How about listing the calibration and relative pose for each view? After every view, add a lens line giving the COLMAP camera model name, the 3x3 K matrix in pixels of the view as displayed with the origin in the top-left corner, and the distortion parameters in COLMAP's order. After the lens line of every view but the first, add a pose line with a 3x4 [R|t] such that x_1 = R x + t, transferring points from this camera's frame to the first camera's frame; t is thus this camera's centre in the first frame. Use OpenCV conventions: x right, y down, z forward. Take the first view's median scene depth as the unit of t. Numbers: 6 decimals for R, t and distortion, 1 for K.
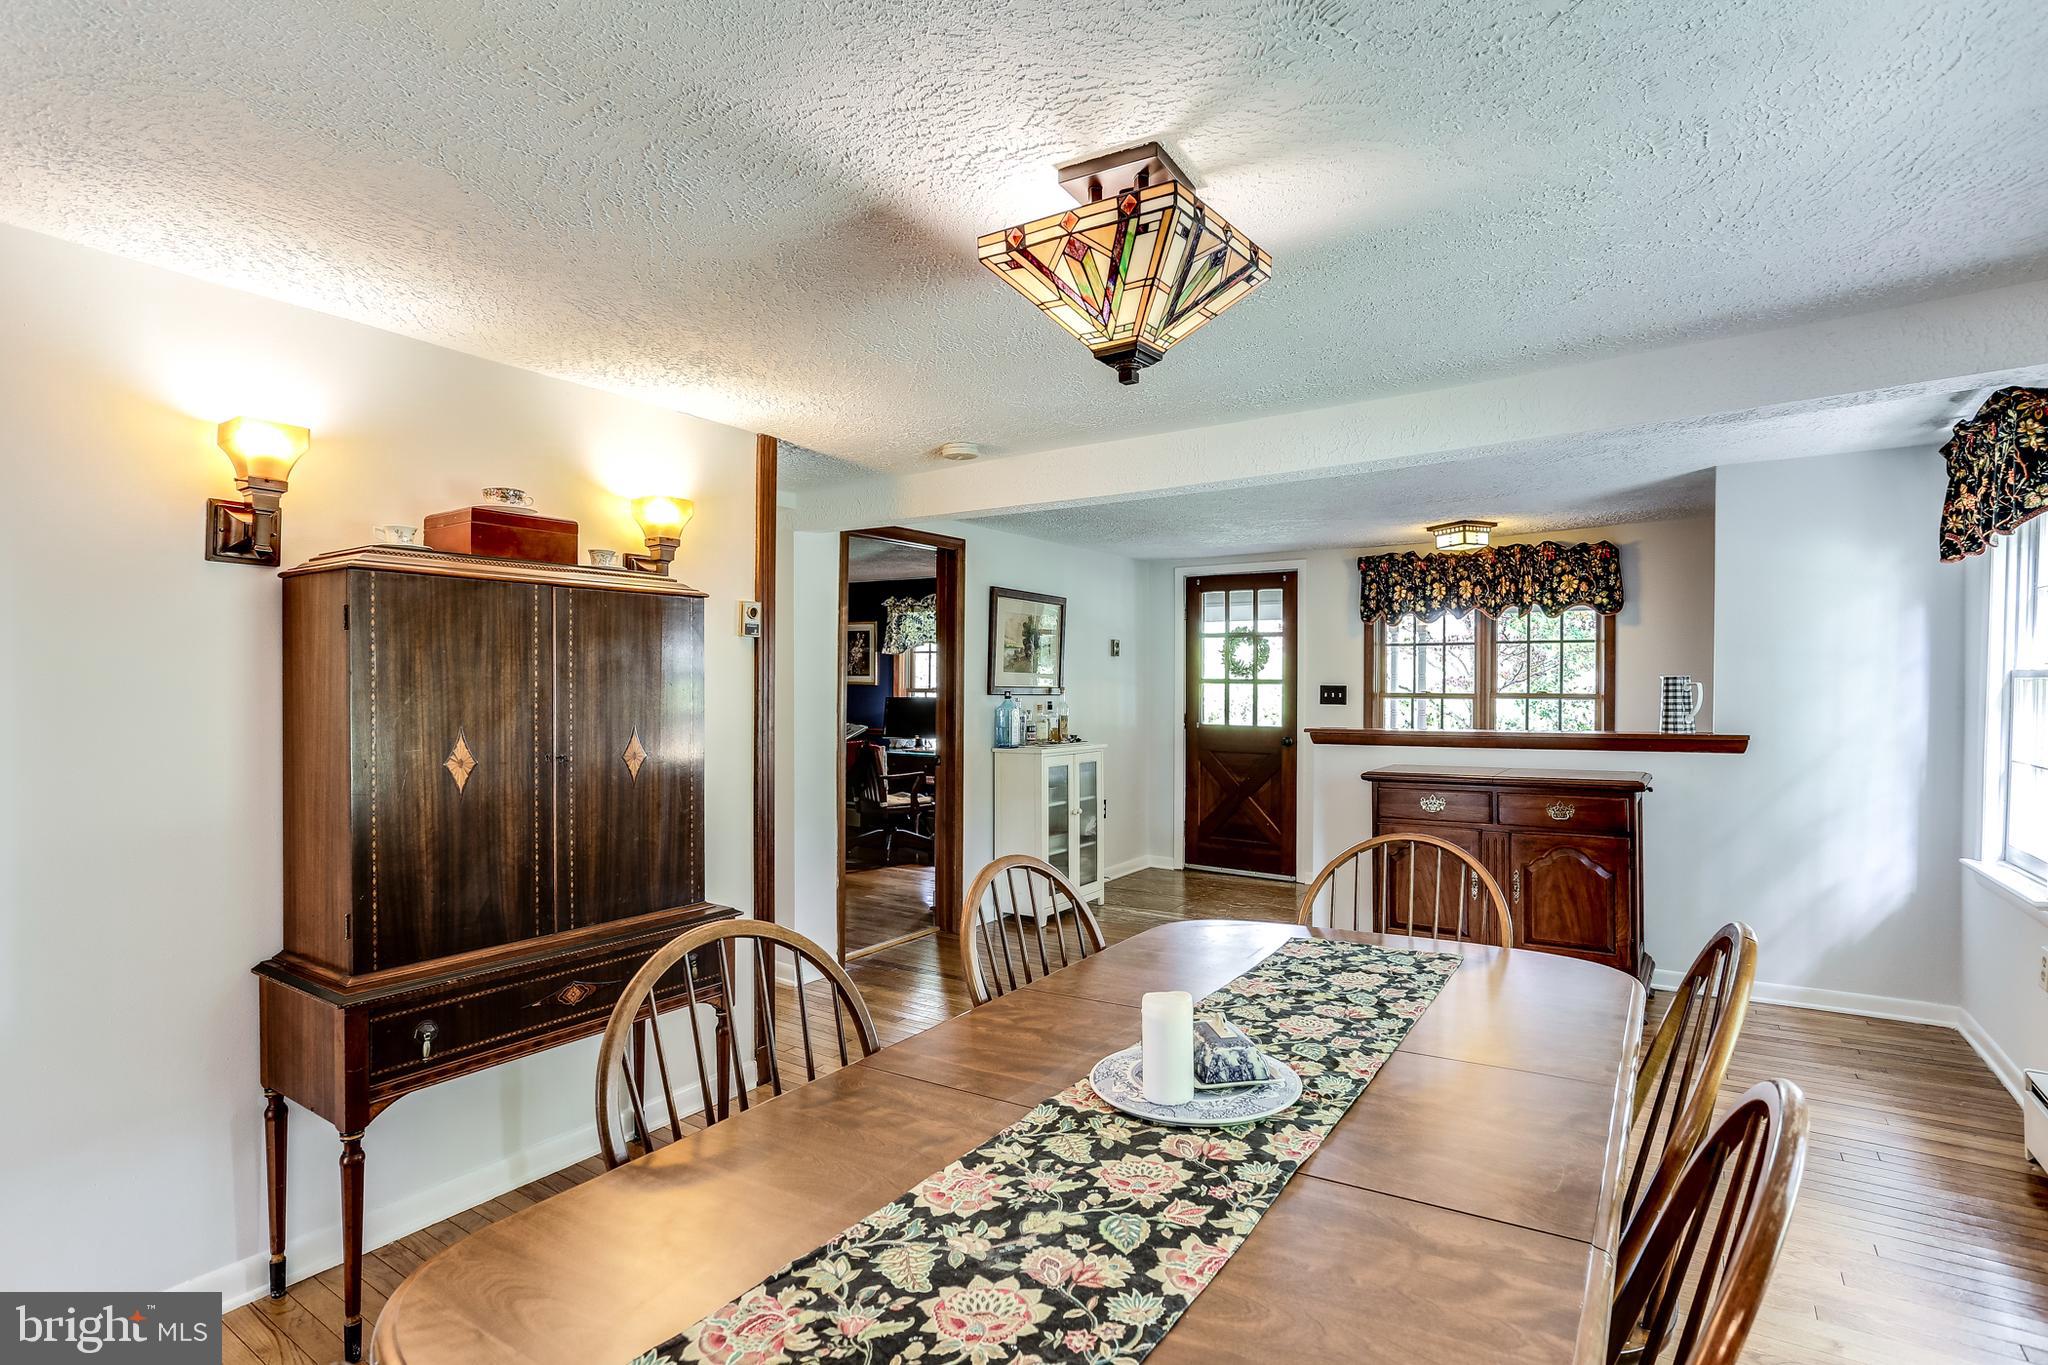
lens RADIAL K [[1026.9, 0, 1054.7], [0, 1026.9, 699.7], [0, 0, 1]] dist [-0.027039, 0.007153]
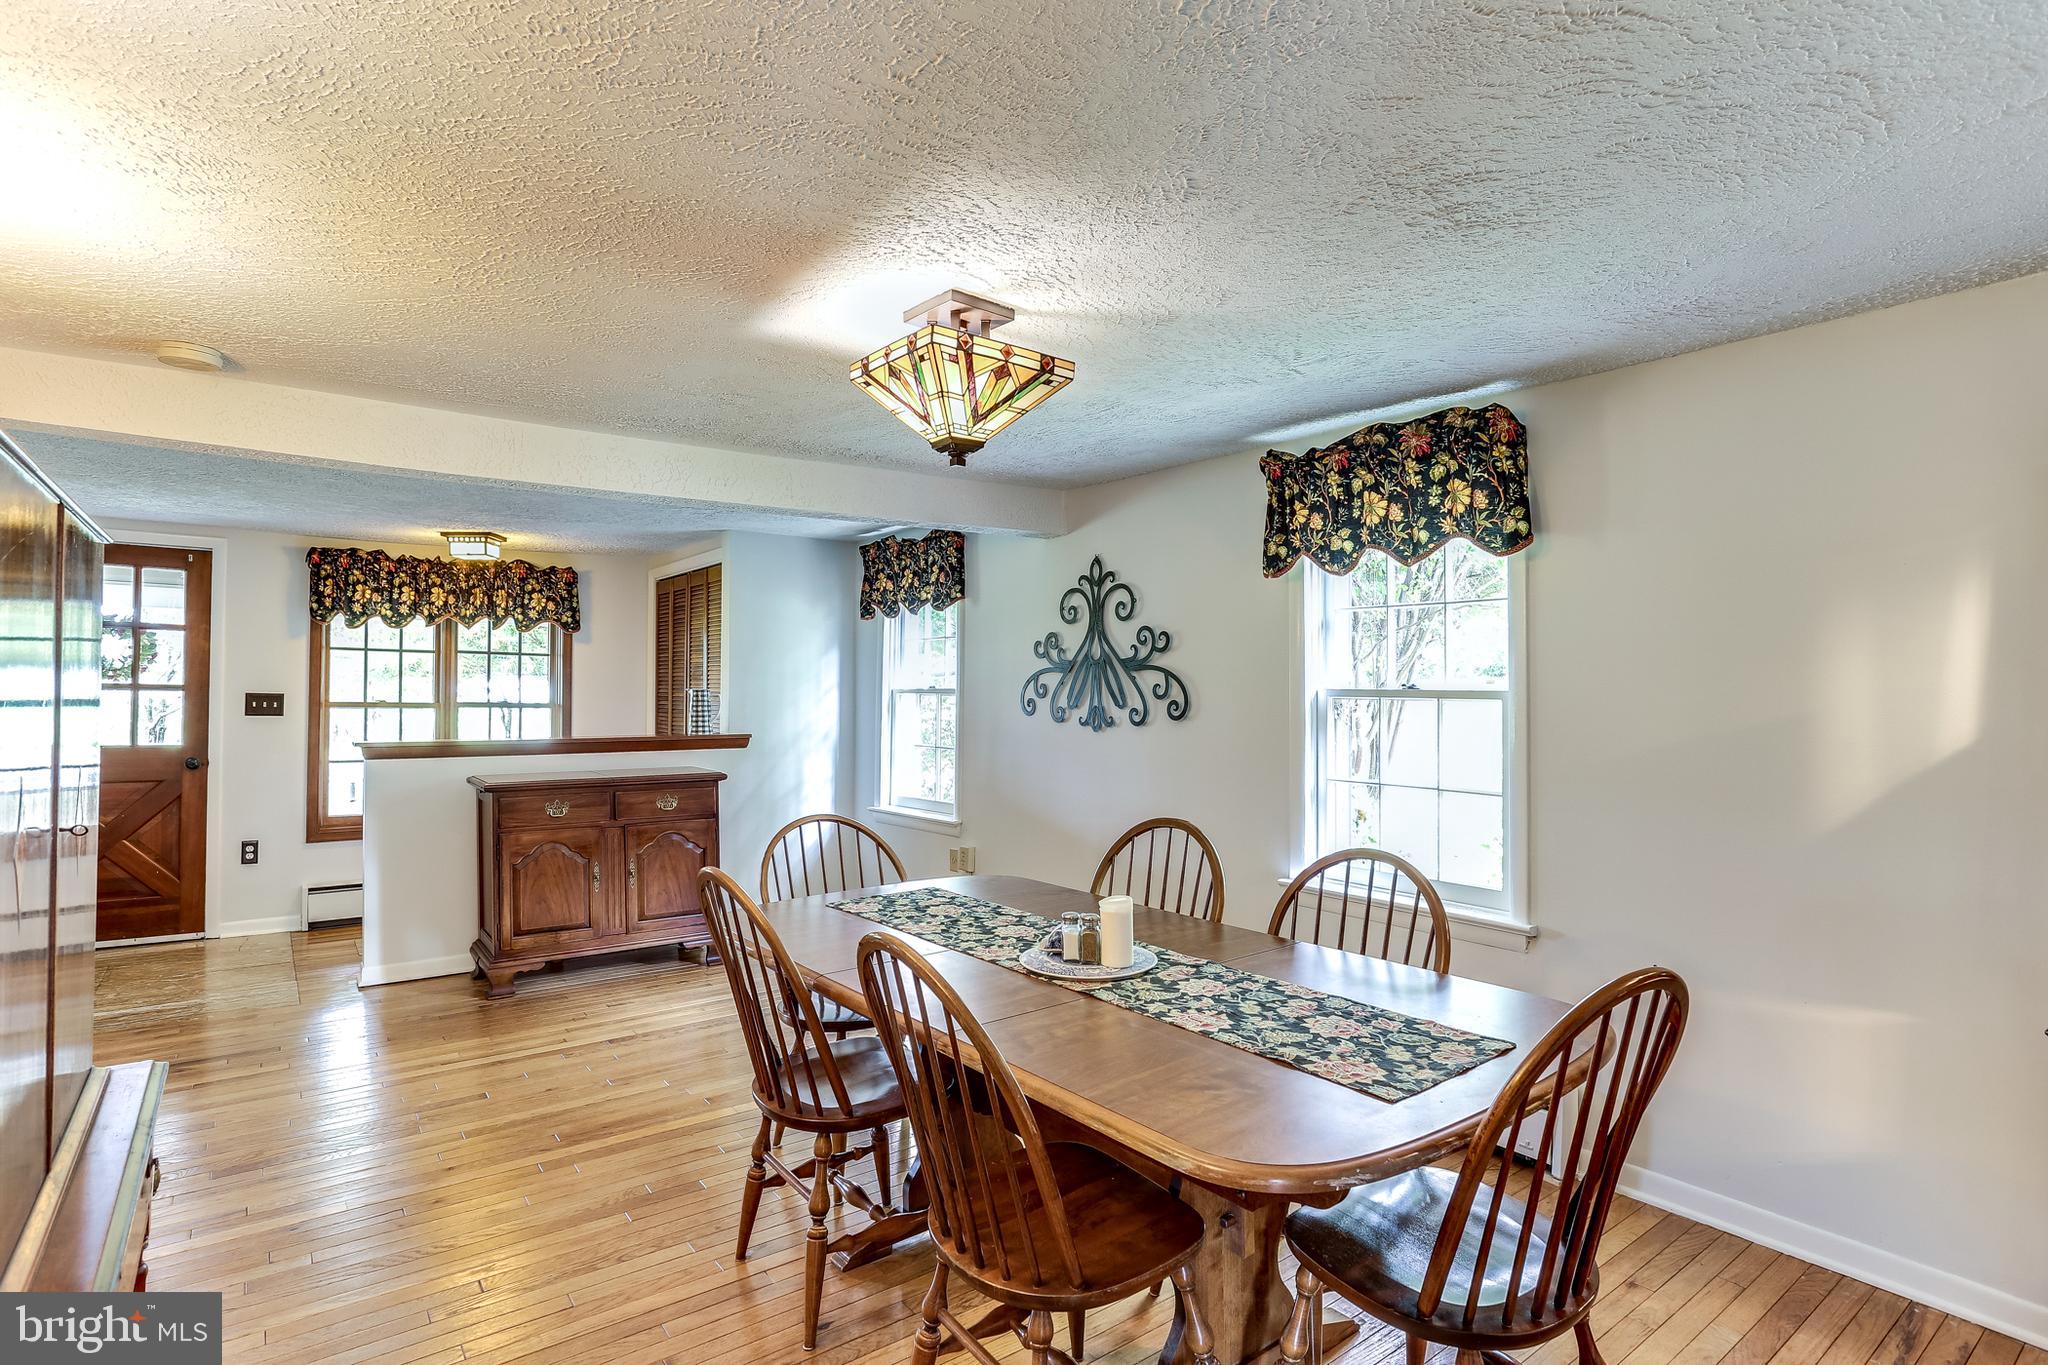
lens RADIAL K [[1026.9, 0, 1031.8], [0, 1026.9, 693.2], [0, 0, 1]] dist [-0.027039, 0.007153]
pose [[0.317747, 0.008606, 0.948136, -0.357598], [0.004878, 0.999931, -0.010711, -0.002240], [-0.948163, 0.008028, 0.317683, 0.157738]]
